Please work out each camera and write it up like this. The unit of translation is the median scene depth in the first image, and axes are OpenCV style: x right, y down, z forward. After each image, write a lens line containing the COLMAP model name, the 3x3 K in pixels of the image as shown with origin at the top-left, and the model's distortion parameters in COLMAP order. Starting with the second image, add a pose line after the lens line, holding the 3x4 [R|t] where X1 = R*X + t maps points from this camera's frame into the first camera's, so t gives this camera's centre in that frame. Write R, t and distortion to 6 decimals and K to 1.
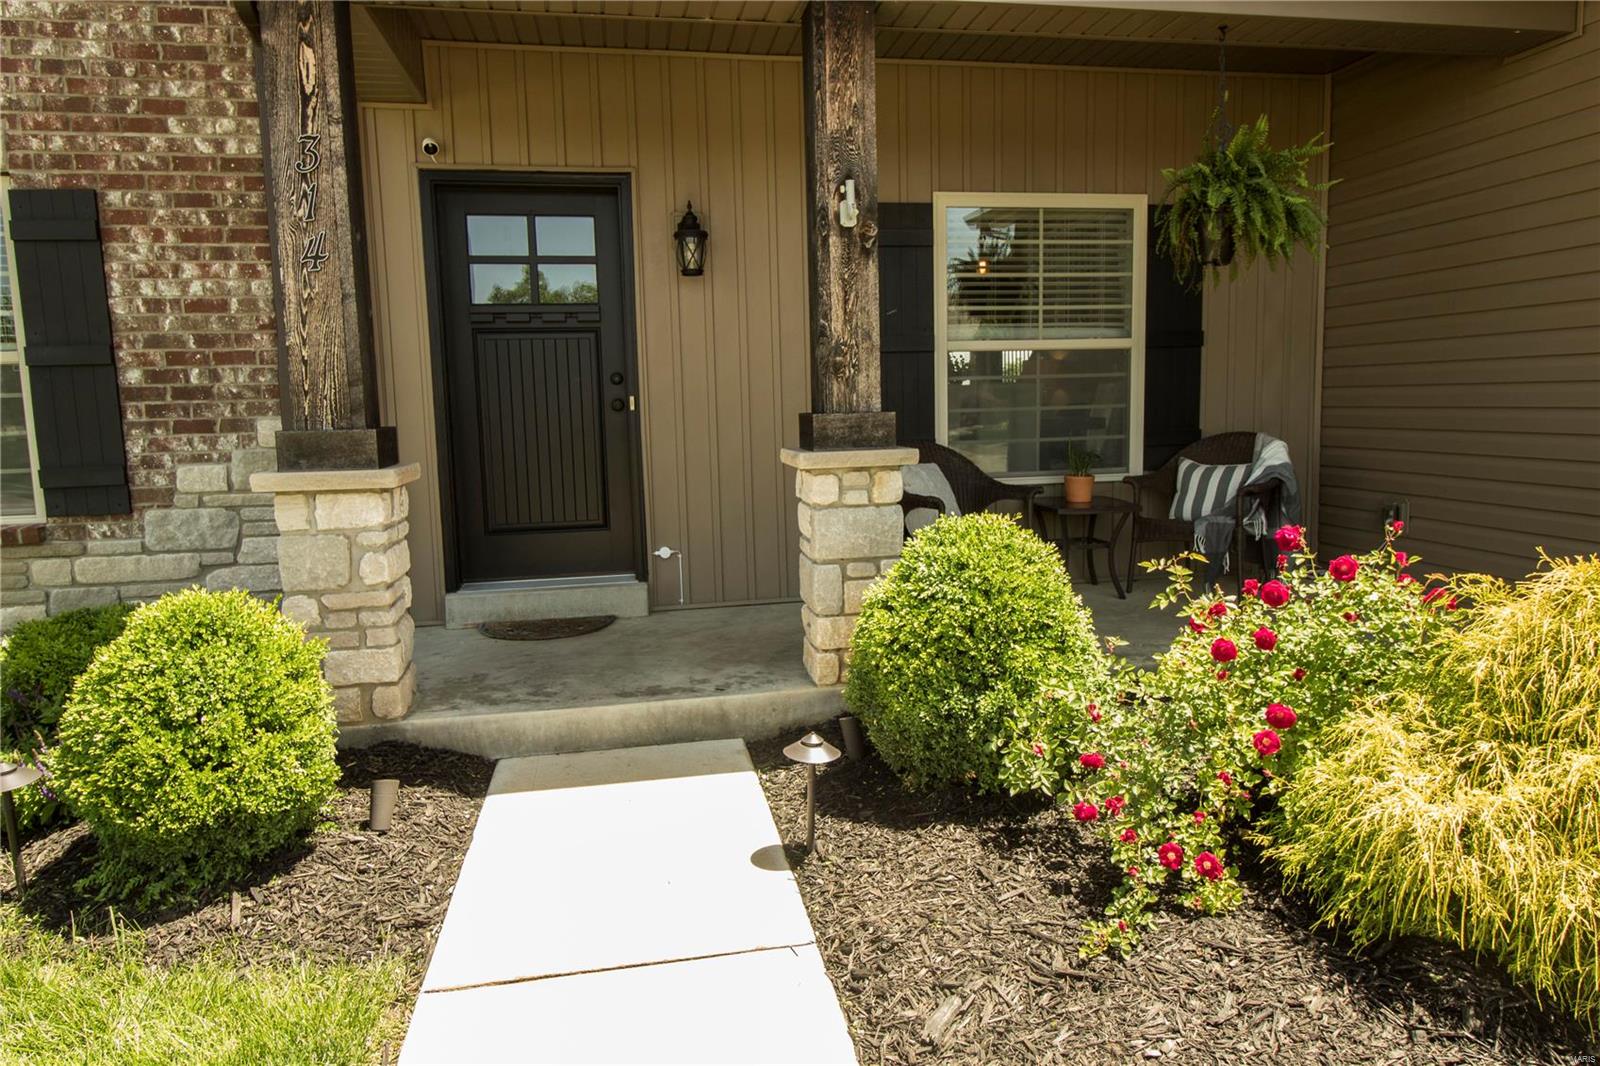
lens RADIAL K [[1030.1, 0, 804.5], [0, 1030.1, 527.4], [0, 0, 1]] dist [0.001288, 0.000502]
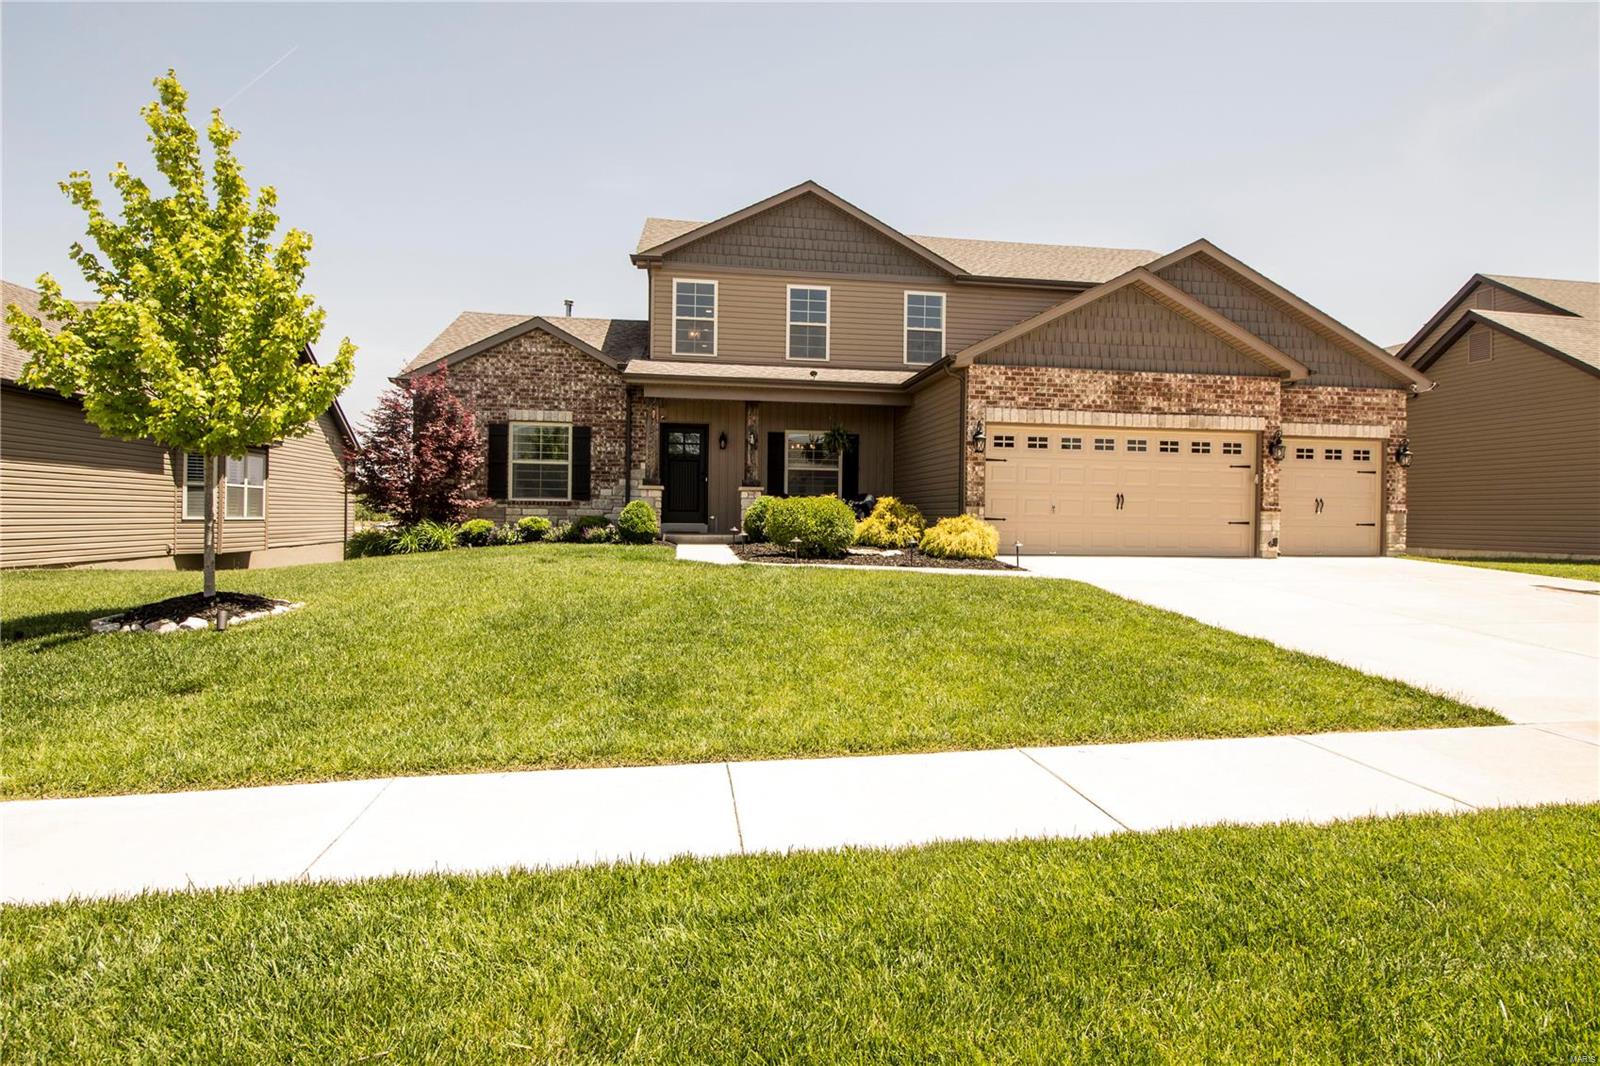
lens RADIAL K [[810.3, 0, 798.1], [0, 810.3, 529.0], [0, 0, 1]] dist [-0.000421, -0.000006]
pose [[0.998721, 0.037285, -0.034136, 0.333550], [-0.040829, 0.993114, -0.109810, 0.441764], [0.029807, 0.111064, 0.993366, -2.309414]]
